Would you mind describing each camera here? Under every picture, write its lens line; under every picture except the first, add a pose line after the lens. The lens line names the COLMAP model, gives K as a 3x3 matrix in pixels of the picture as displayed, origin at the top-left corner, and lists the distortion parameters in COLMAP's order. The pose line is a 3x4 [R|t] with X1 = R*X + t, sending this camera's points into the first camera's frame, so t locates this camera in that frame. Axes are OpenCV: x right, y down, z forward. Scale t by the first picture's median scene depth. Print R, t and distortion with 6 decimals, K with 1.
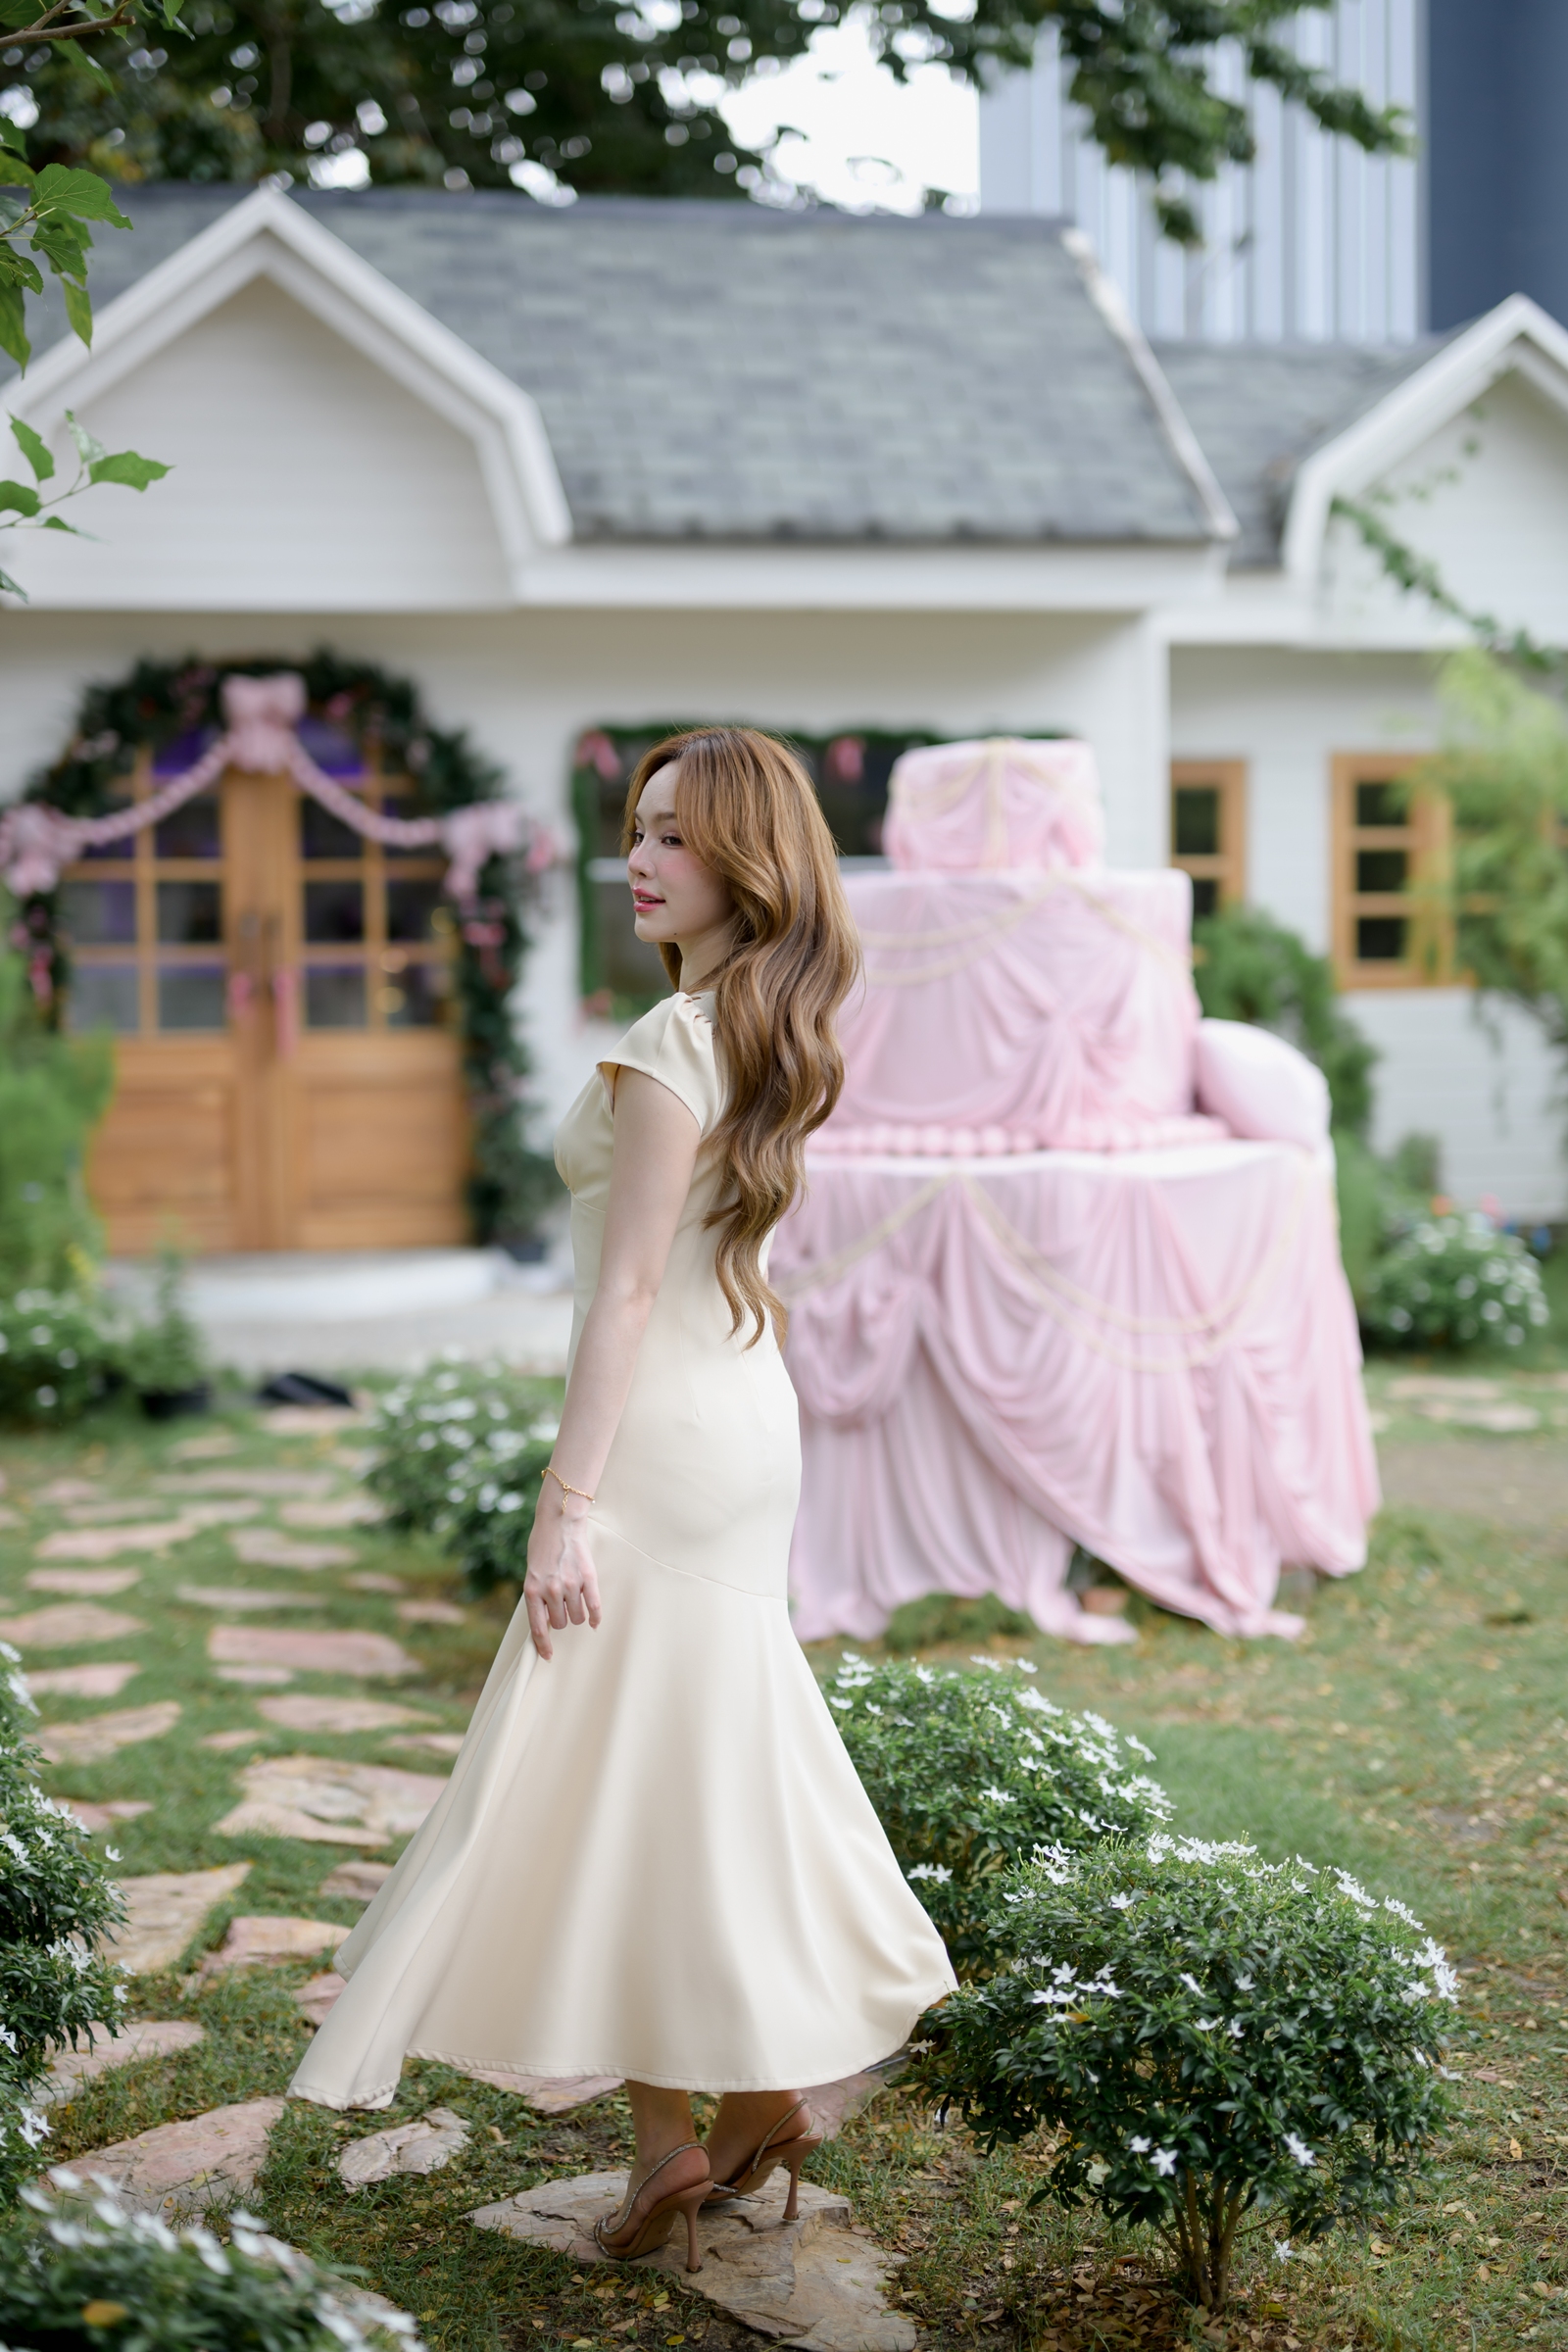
lens RADIAL K [[3397.4, 0, 817.6], [0, 3397.4, 1136.8], [0, 0, 1]] dist [0.002358, 0.000000]
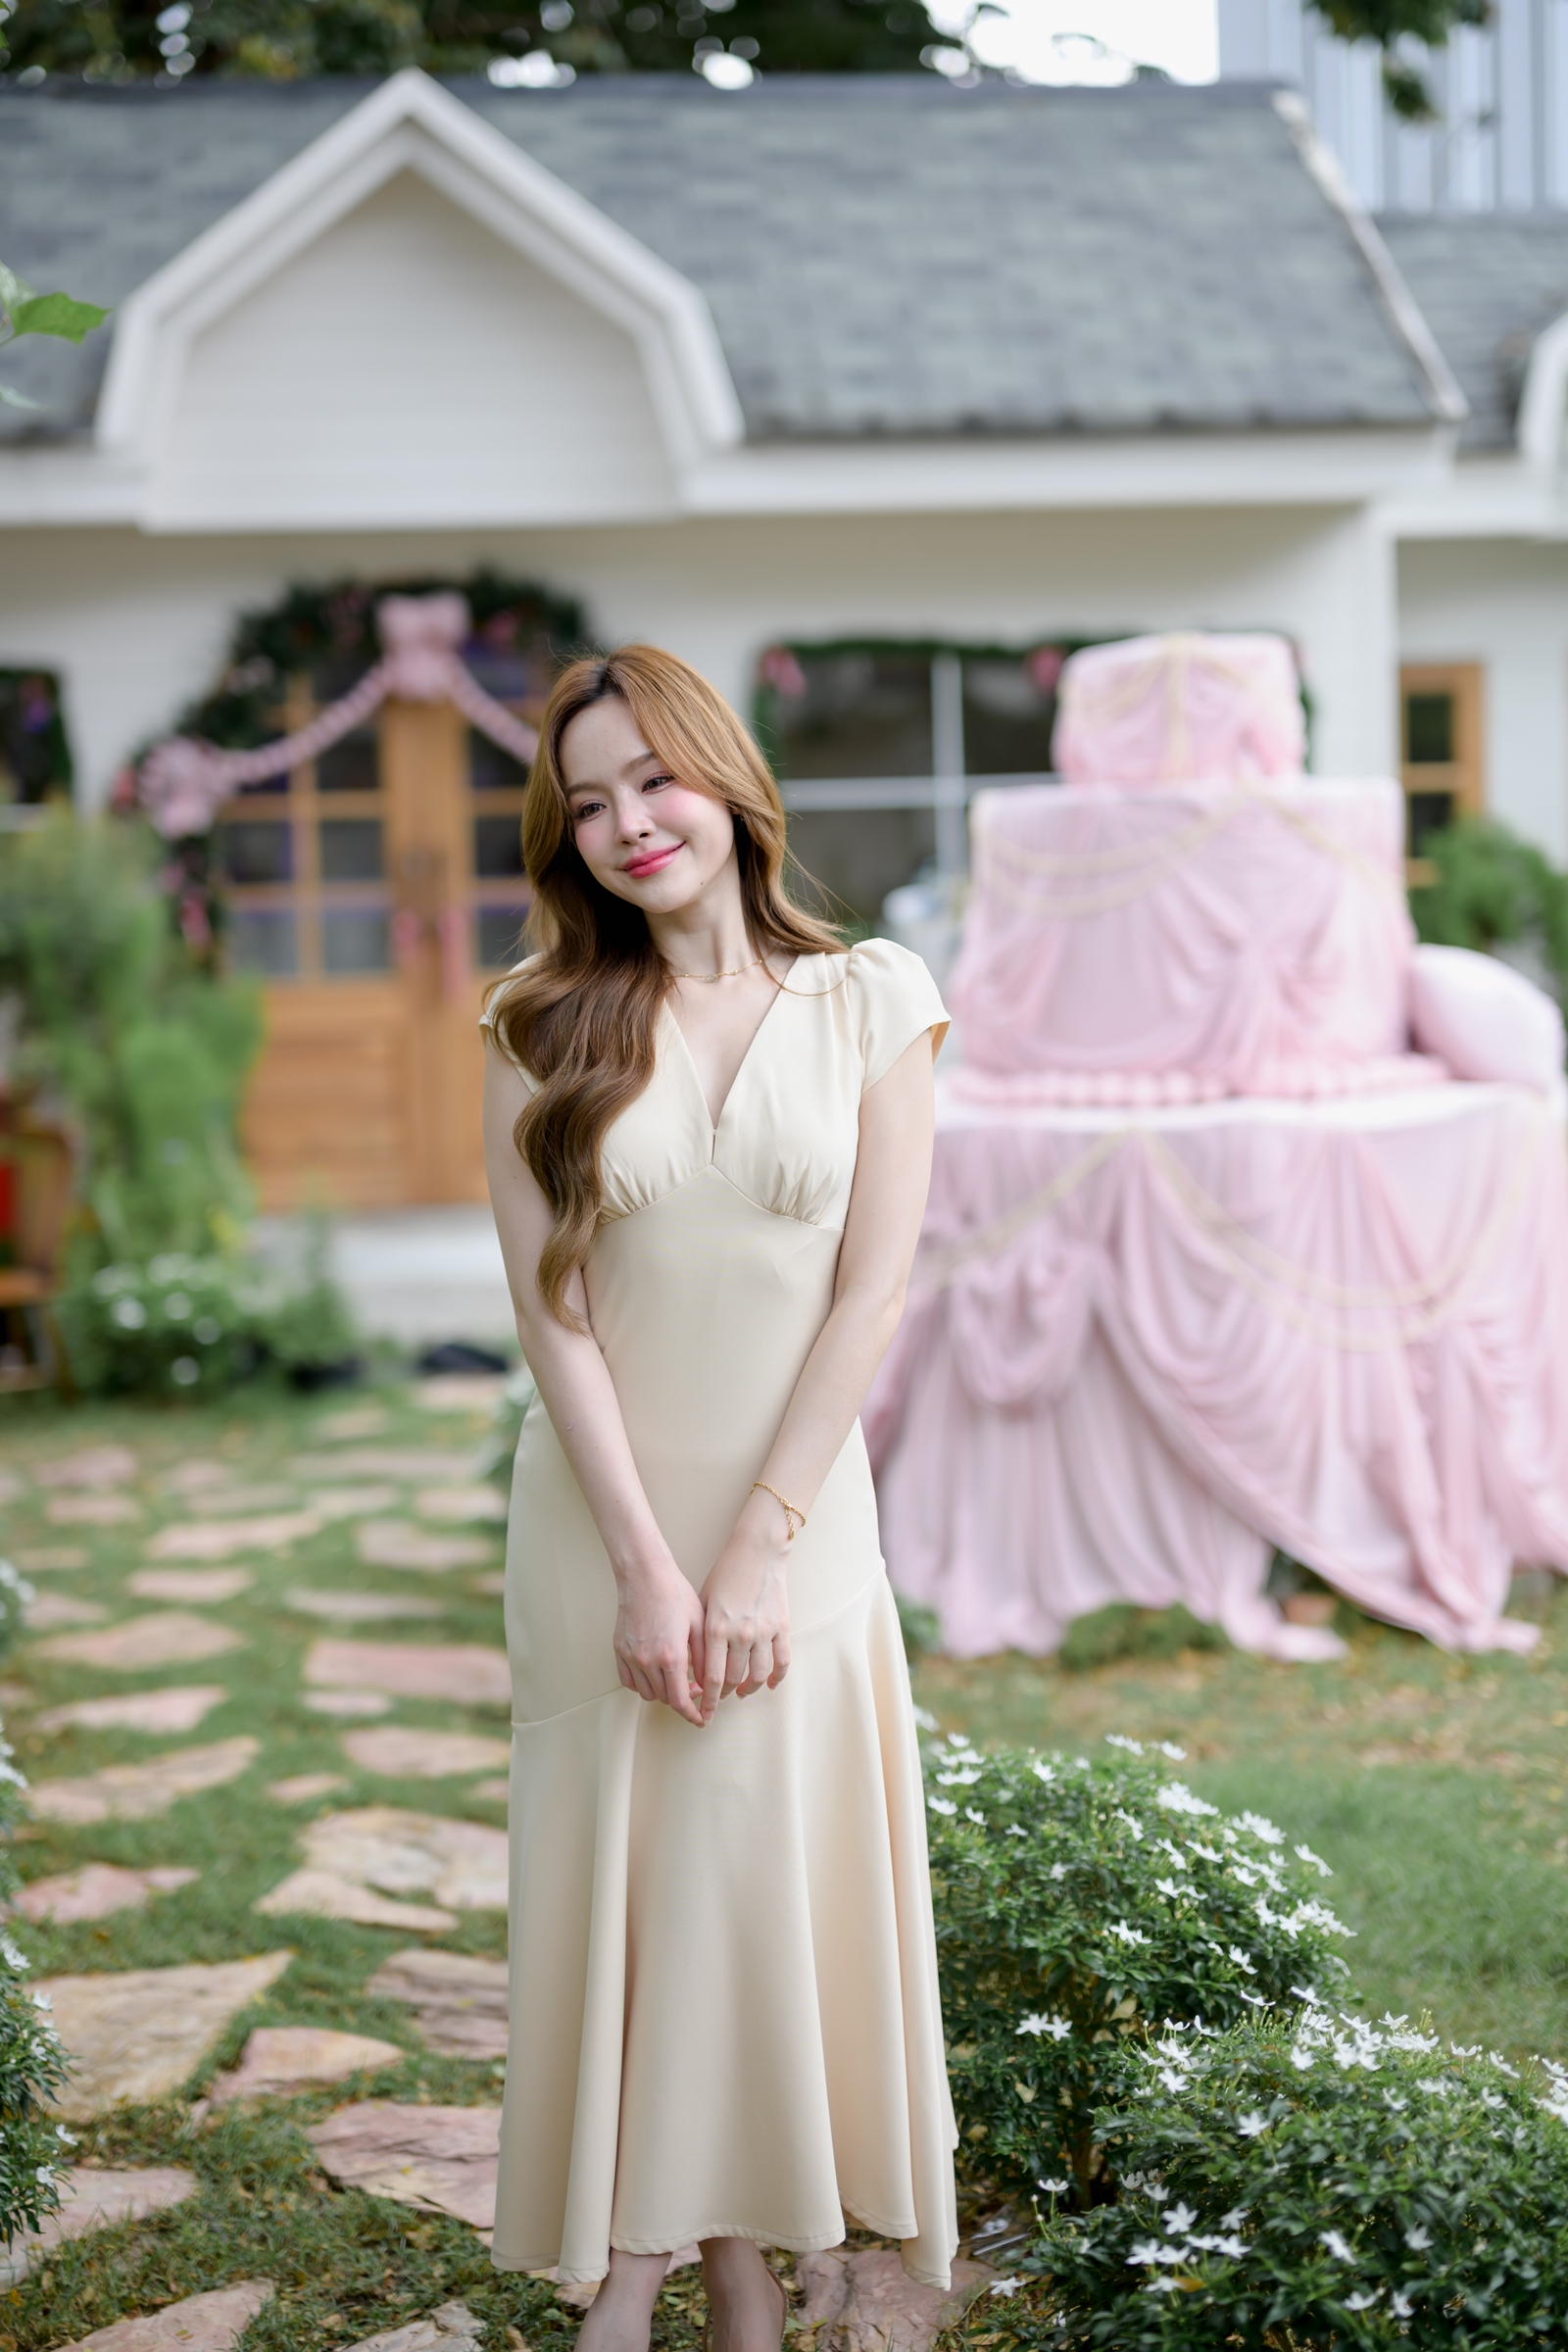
lens RADIAL K [[3397.4, 0, 816.2], [0, 3397.4, 1143.2], [0, 0, 1]] dist [0.002358, 0.000000]
pose [[0.997052, -0.015005, -0.075241, 0.024083], [0.016742, 0.999606, 0.022510, -0.006206], [0.074874, -0.023703, 0.996911, 0.110166]]
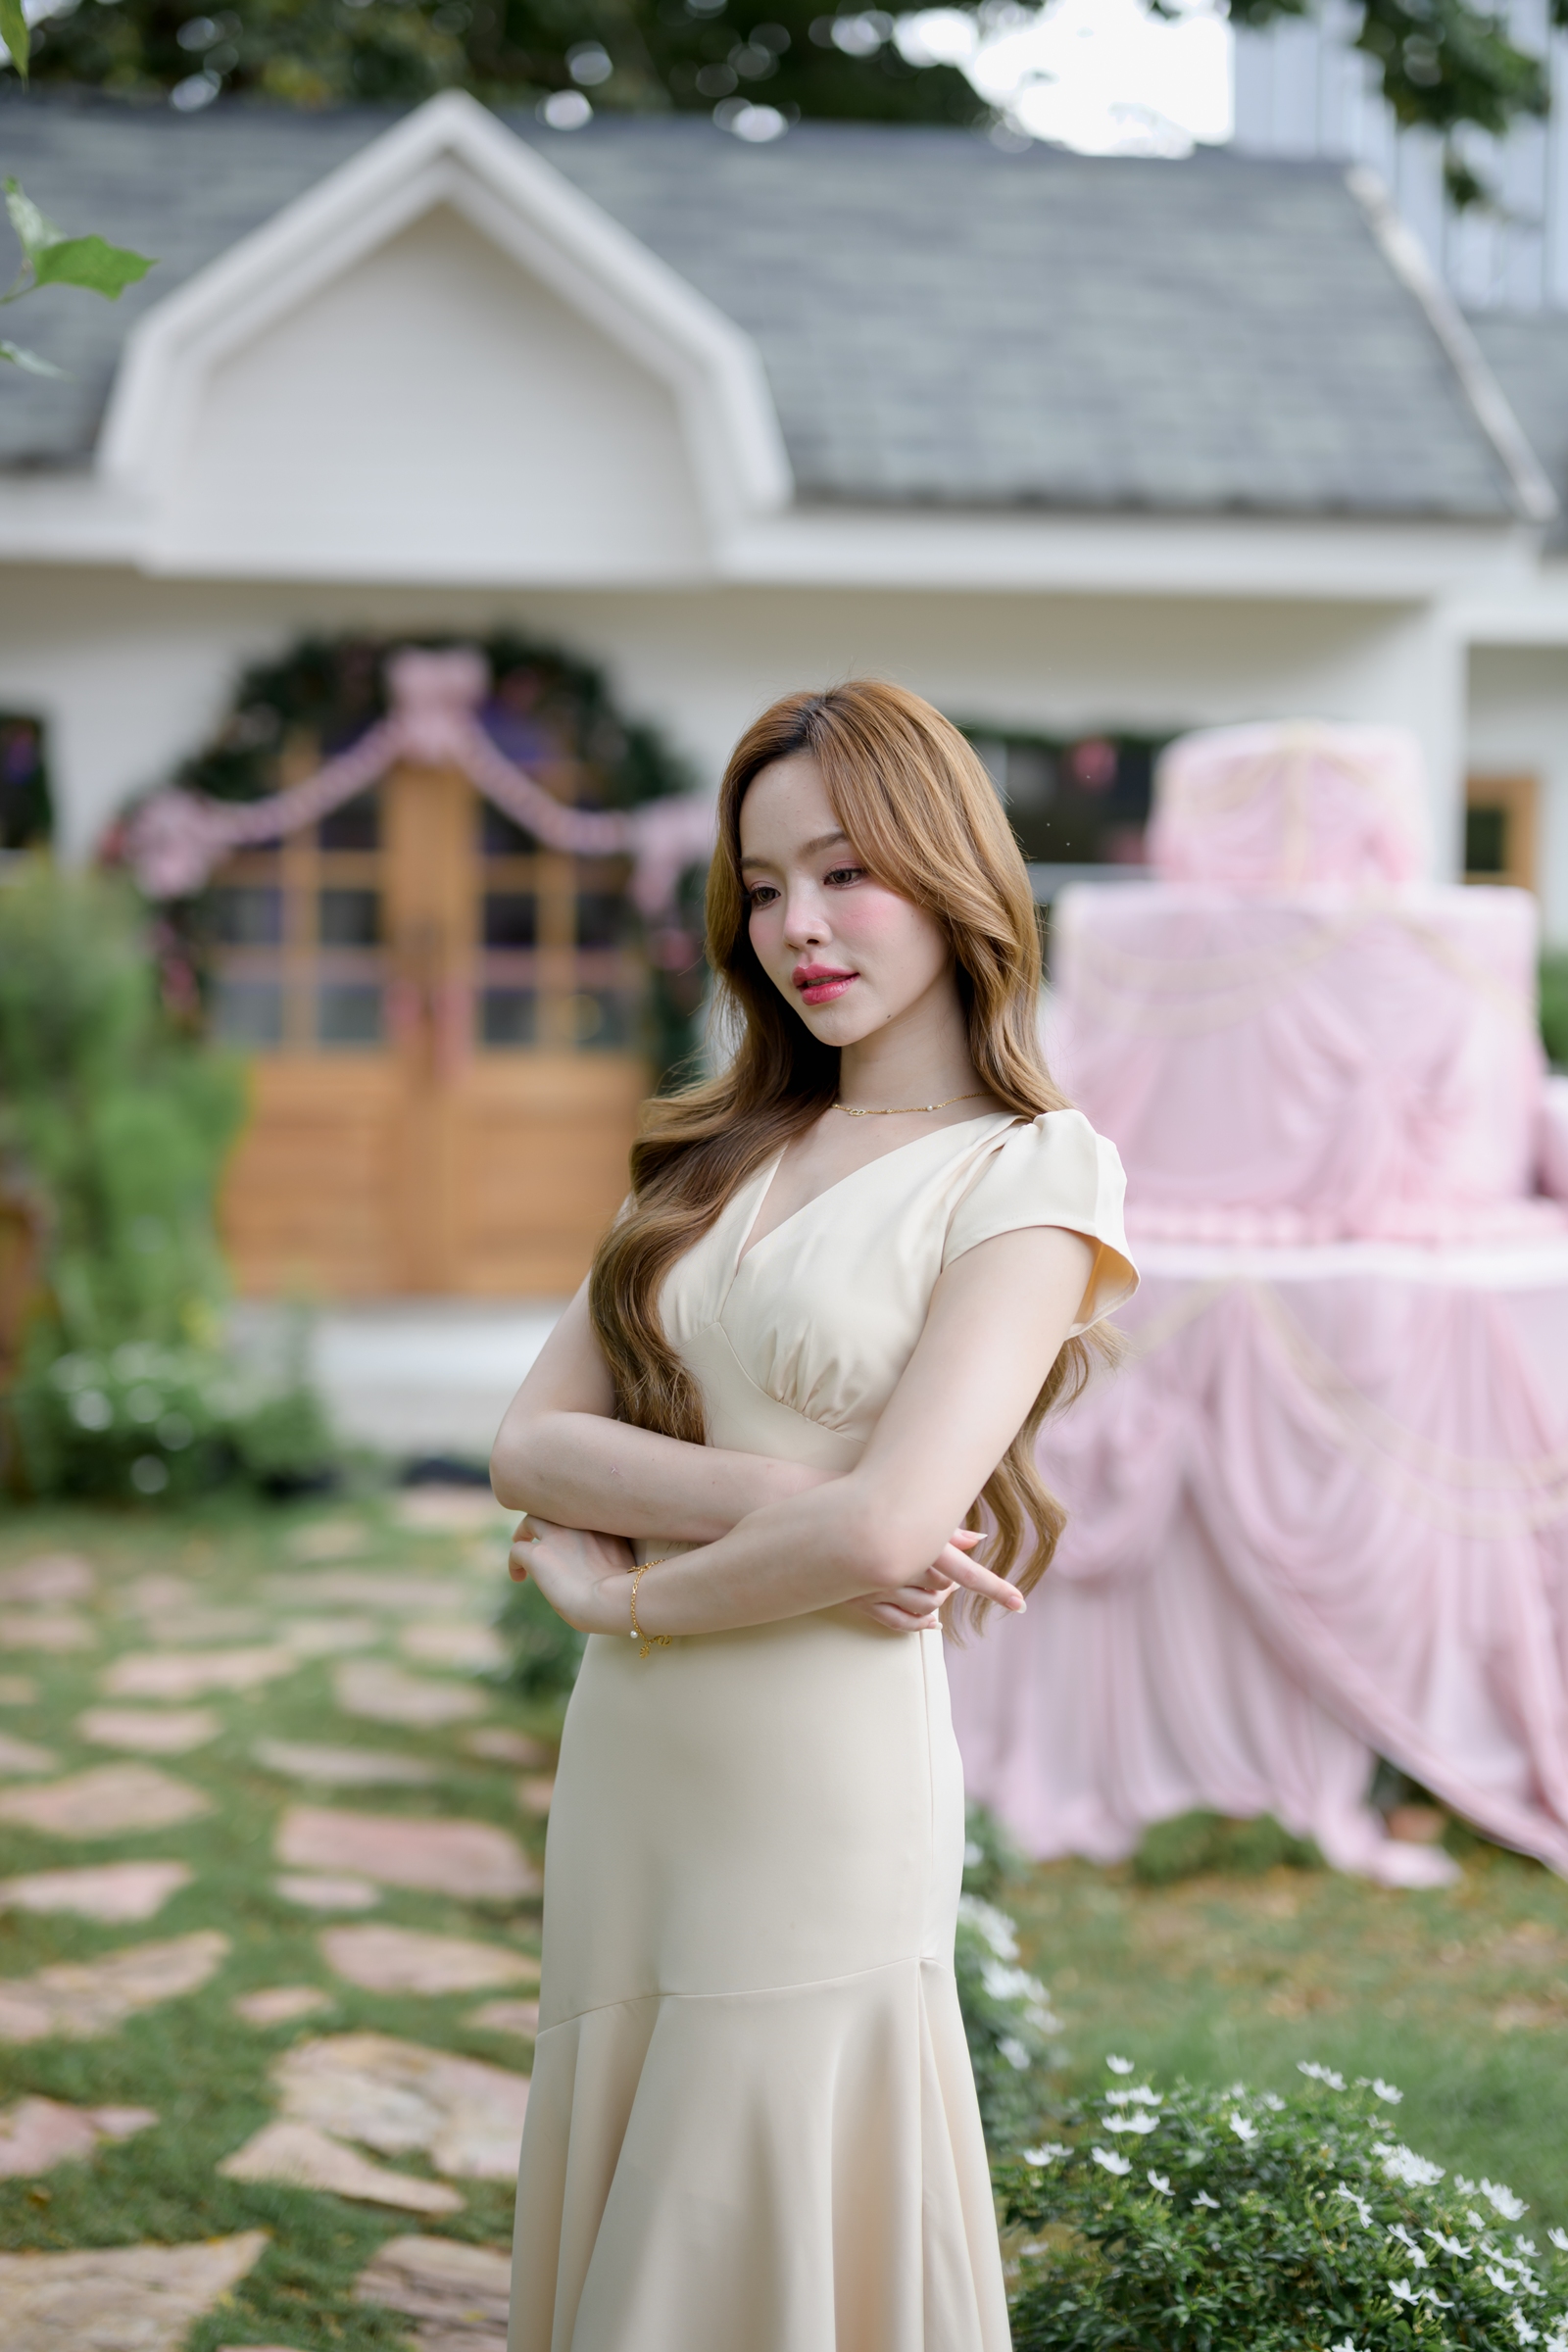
lens RADIAL K [[3397.4, 0, 815.3], [0, 3397.4, 1151.9], [0, 0, 1]] dist [0.002358, 0.000000]
pose [[0.997588, 0.027121, -0.063893, -0.007164], [-0.027142, 0.999631, 0.000534, -0.014498], [0.063884, 0.001201, 0.997957, 0.202463]]
